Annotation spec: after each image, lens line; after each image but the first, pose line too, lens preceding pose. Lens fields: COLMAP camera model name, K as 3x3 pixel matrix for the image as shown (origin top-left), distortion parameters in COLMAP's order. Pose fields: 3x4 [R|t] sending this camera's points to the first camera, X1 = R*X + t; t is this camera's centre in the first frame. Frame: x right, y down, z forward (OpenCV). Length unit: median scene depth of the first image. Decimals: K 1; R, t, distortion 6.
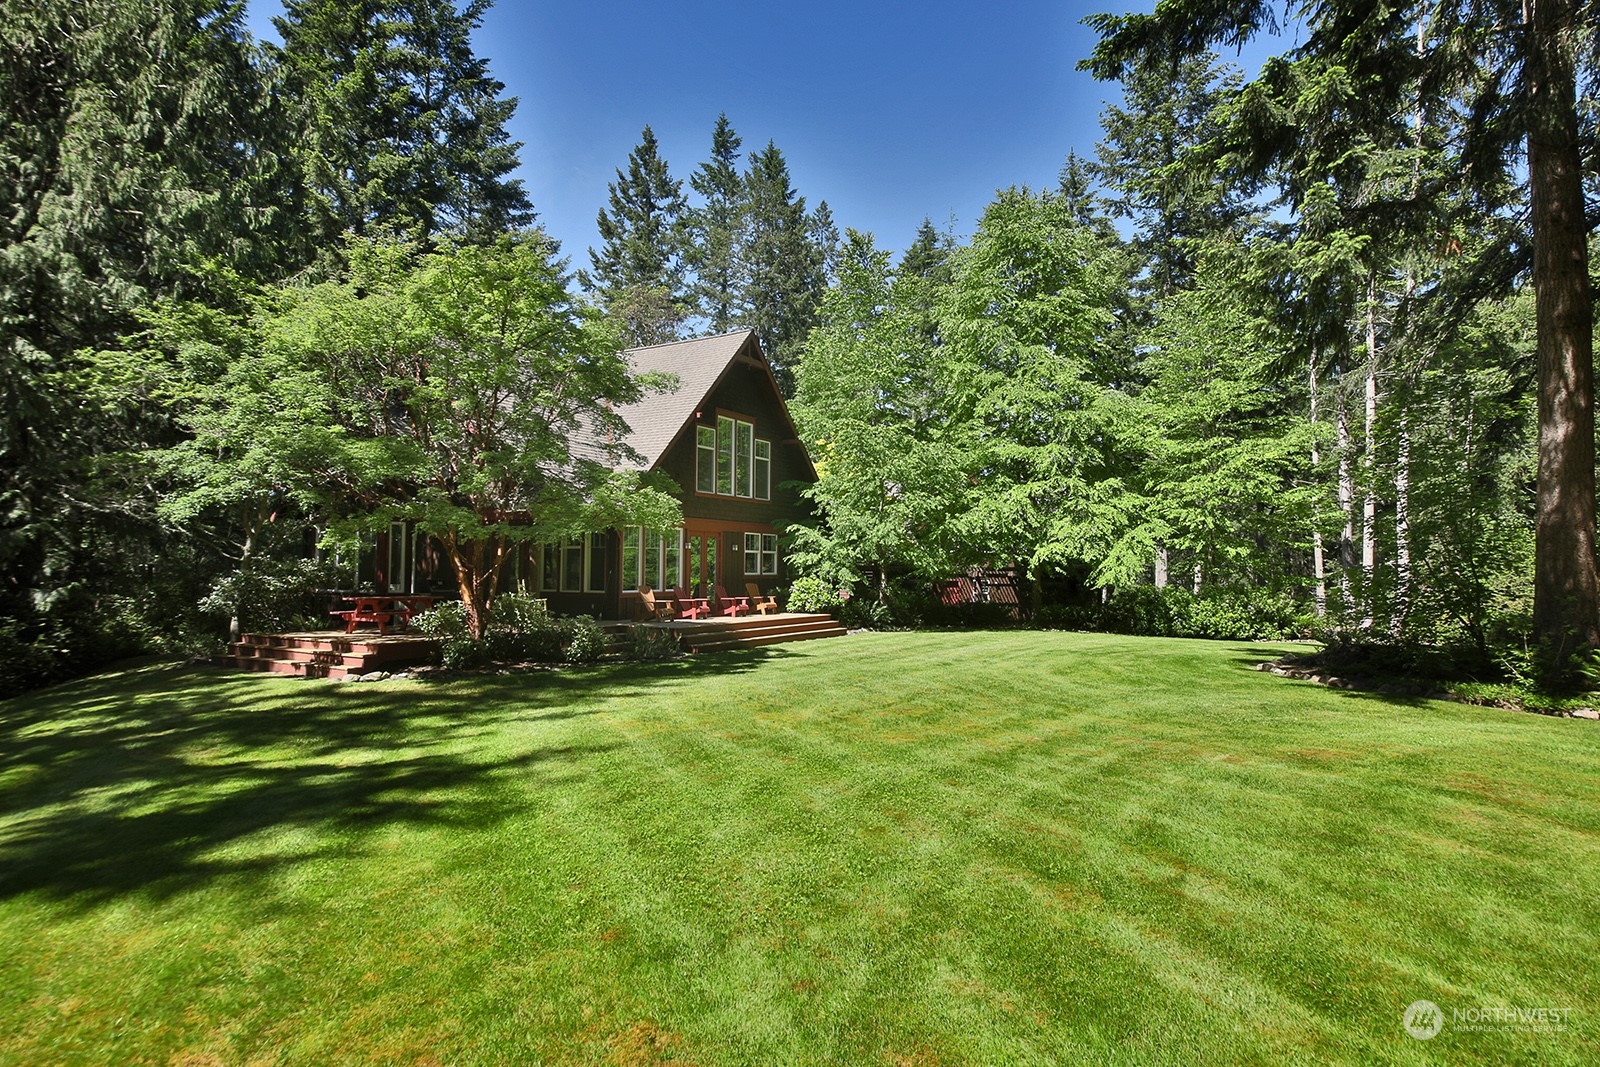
lens RADIAL K [[875.2, 0, 800.0], [0, 875.2, 533.5], [0, 0, 1]] dist [0.000067, -0.000015]
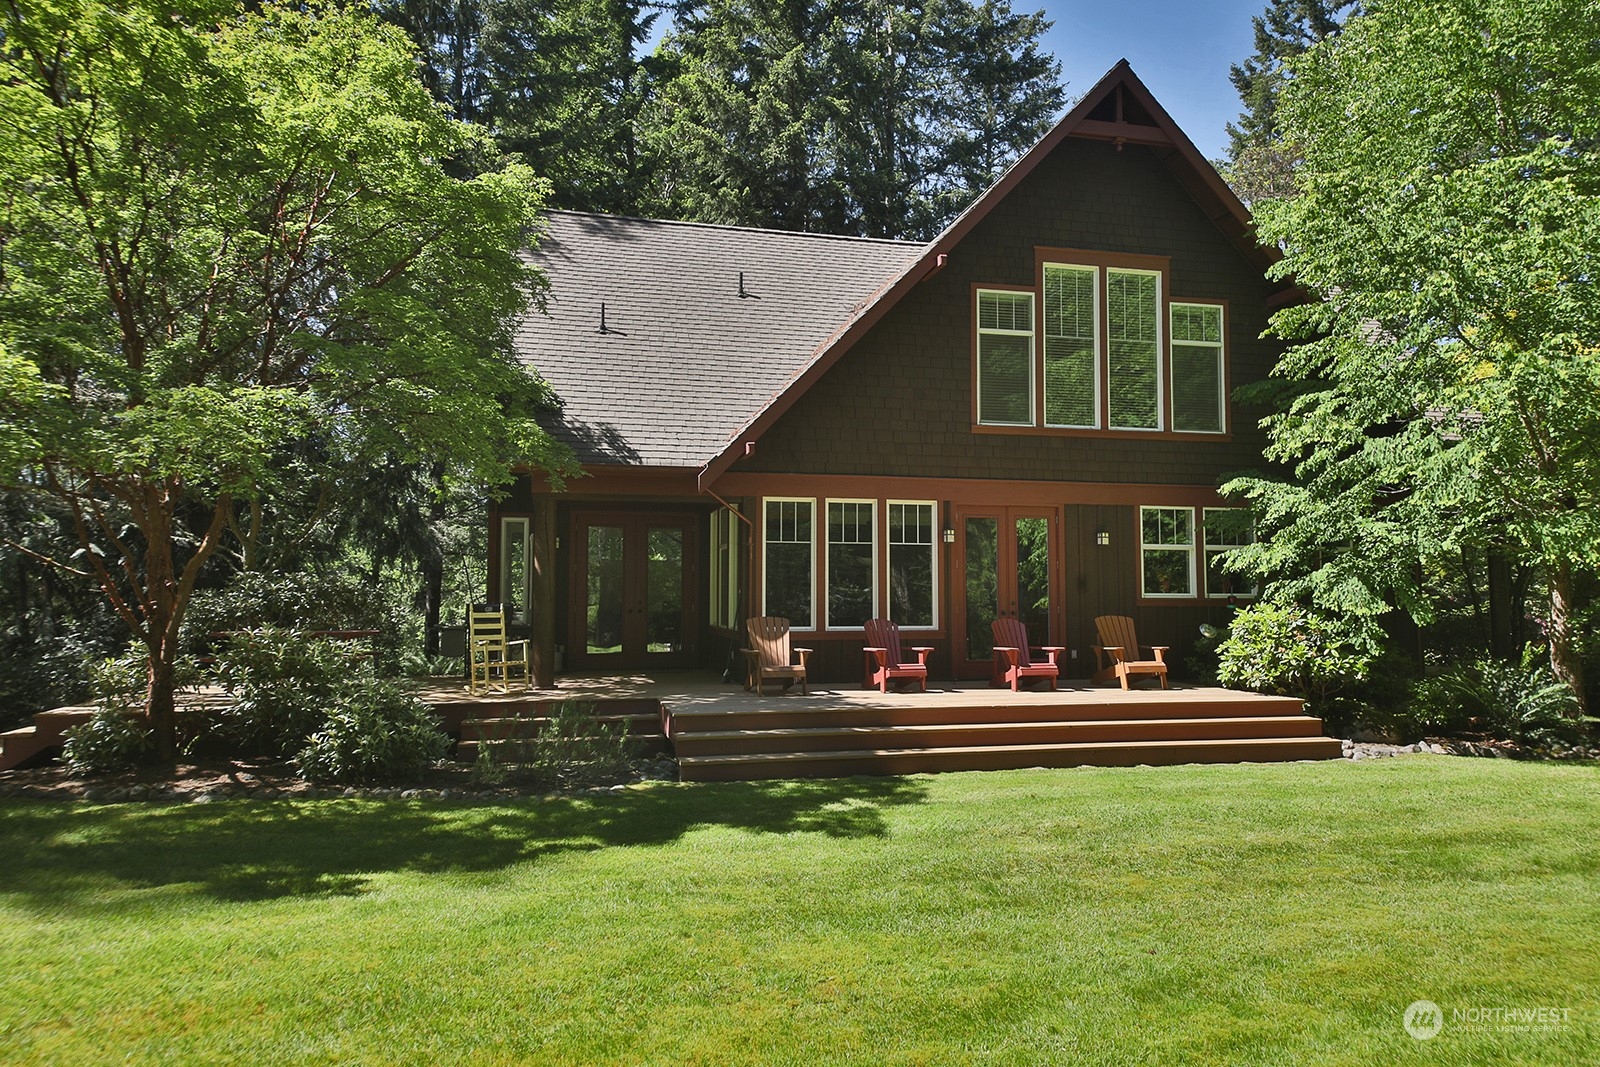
lens RADIAL K [[988.2, 0, 800.0], [0, 988.2, 533.5], [0, 0, 1]] dist [0.000967, 0.000357]
pose [[0.663183, -0.058222, -0.746189, 0.213107], [0.037212, 0.998302, -0.044821, 0.031529], [0.747531, 0.001957, 0.664224, 0.545444]]
